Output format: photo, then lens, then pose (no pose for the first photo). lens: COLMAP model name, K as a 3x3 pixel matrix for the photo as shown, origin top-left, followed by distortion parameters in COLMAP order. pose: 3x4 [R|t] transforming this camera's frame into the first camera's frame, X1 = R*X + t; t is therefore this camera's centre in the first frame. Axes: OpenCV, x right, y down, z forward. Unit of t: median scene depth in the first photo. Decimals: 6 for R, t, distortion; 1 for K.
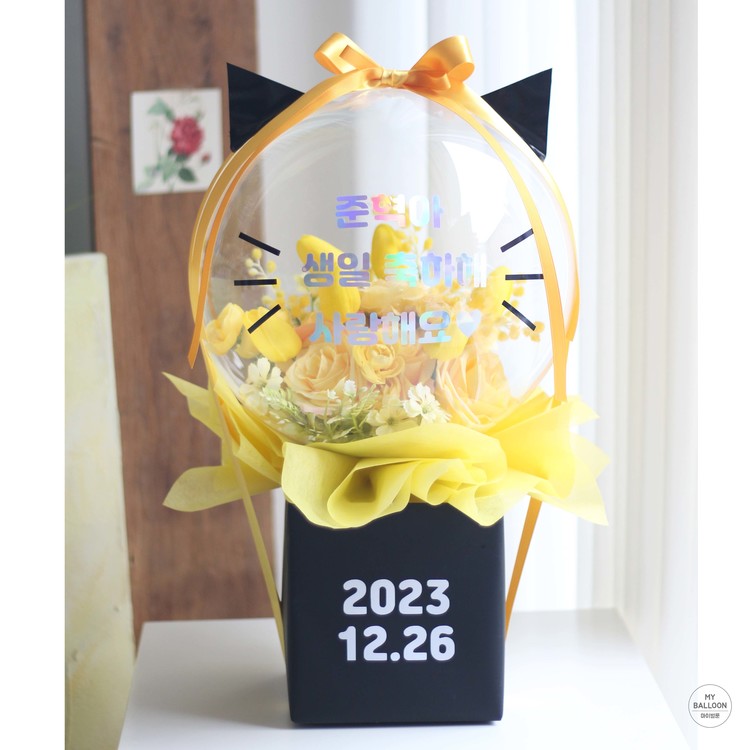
lens RADIAL K [[3235.7, 0, 371.9], [0, 3235.7, 379.4], [0, 0, 1]] dist [-0.647428, 0.000000]
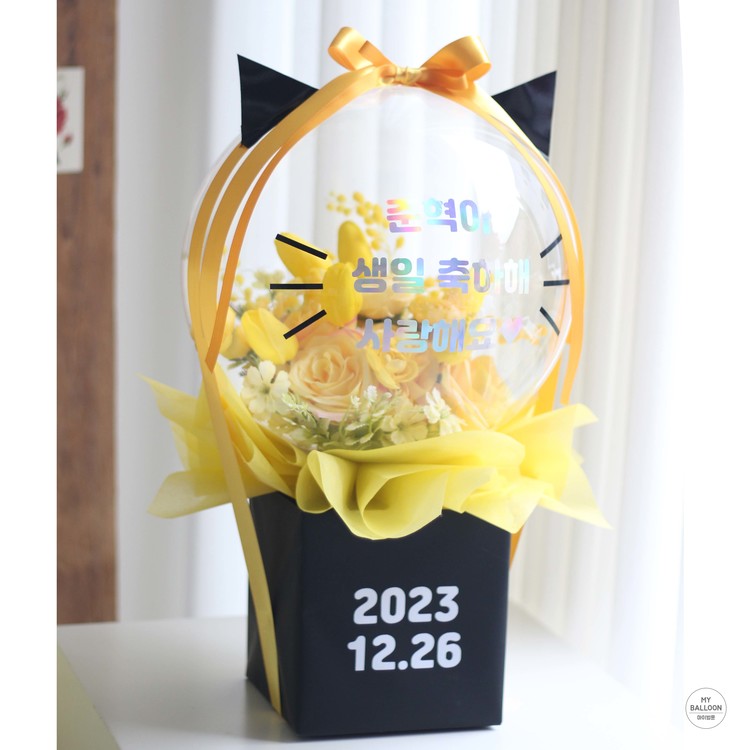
lens RADIAL K [[3235.7, 0, 373.8], [0, 3235.7, 374.5], [0, 0, 1]] dist [-0.647428, 0.000000]
pose [[0.962993, 0.000014, 0.269528, -0.266754], [-0.006733, 0.999689, 0.024006, -0.026261], [-0.269444, -0.024932, 0.962693, 0.058796]]
